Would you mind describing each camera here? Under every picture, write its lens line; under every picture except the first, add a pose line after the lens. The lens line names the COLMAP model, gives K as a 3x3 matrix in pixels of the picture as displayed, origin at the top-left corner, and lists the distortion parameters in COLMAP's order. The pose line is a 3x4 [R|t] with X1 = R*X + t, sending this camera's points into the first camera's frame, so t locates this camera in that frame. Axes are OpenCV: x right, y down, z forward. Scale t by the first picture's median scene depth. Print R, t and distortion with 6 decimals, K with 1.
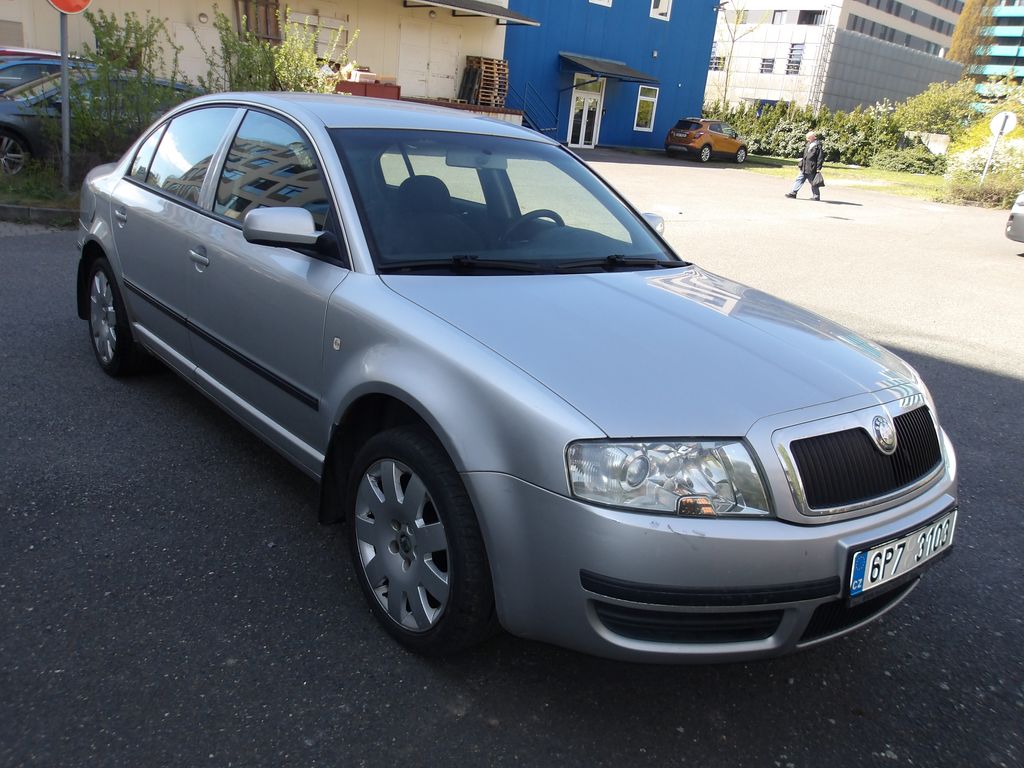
lens RADIAL K [[895.0, 0, 506.1], [0, 895.0, 380.4], [0, 0, 1]] dist [-0.020963, 0.059806]
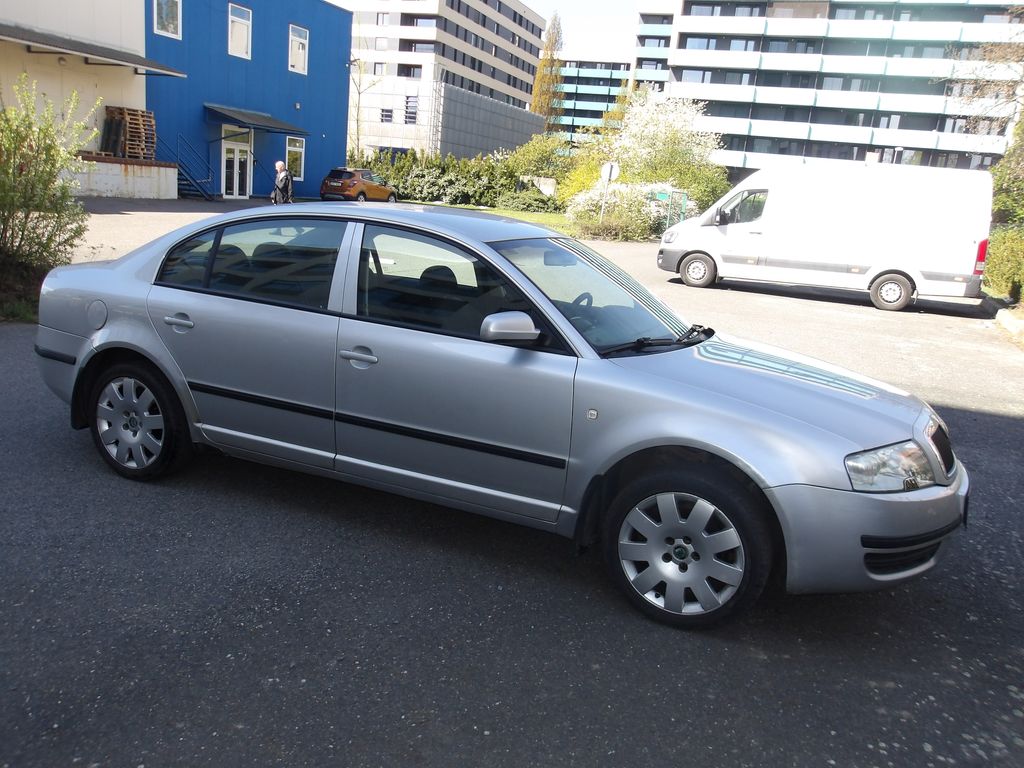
lens RADIAL K [[895.0, 0, 512.0], [0, 895.0, 377.6], [0, 0, 1]] dist [-0.020963, 0.059806]
pose [[0.898600, -0.111455, 0.424376, -0.081414], [0.129663, 0.991457, -0.014167, -0.008825], [-0.419172, 0.067756, 0.905375, -0.013332]]
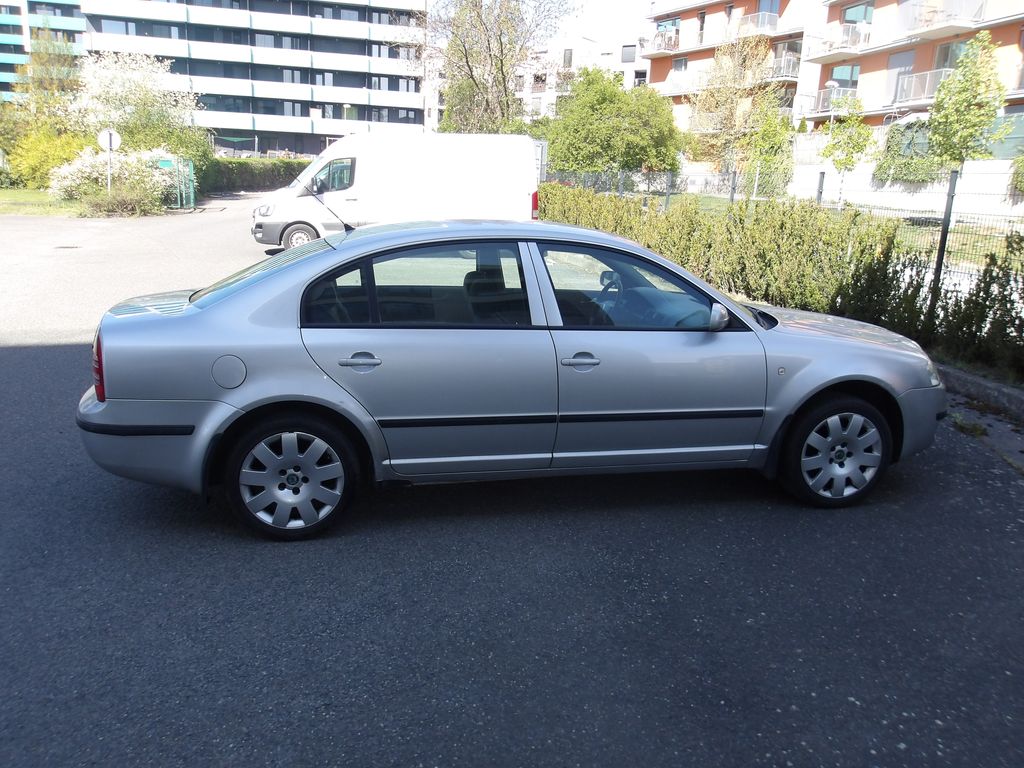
lens RADIAL K [[895.0, 0, 508.6], [0, 895.0, 391.4], [0, 0, 1]] dist [-0.020963, 0.059806]
pose [[0.449476, -0.287883, 0.845633, -0.185371], [0.270008, 0.946151, 0.178587, -0.044383], [-0.851509, 0.148057, 0.503003, 0.056380]]
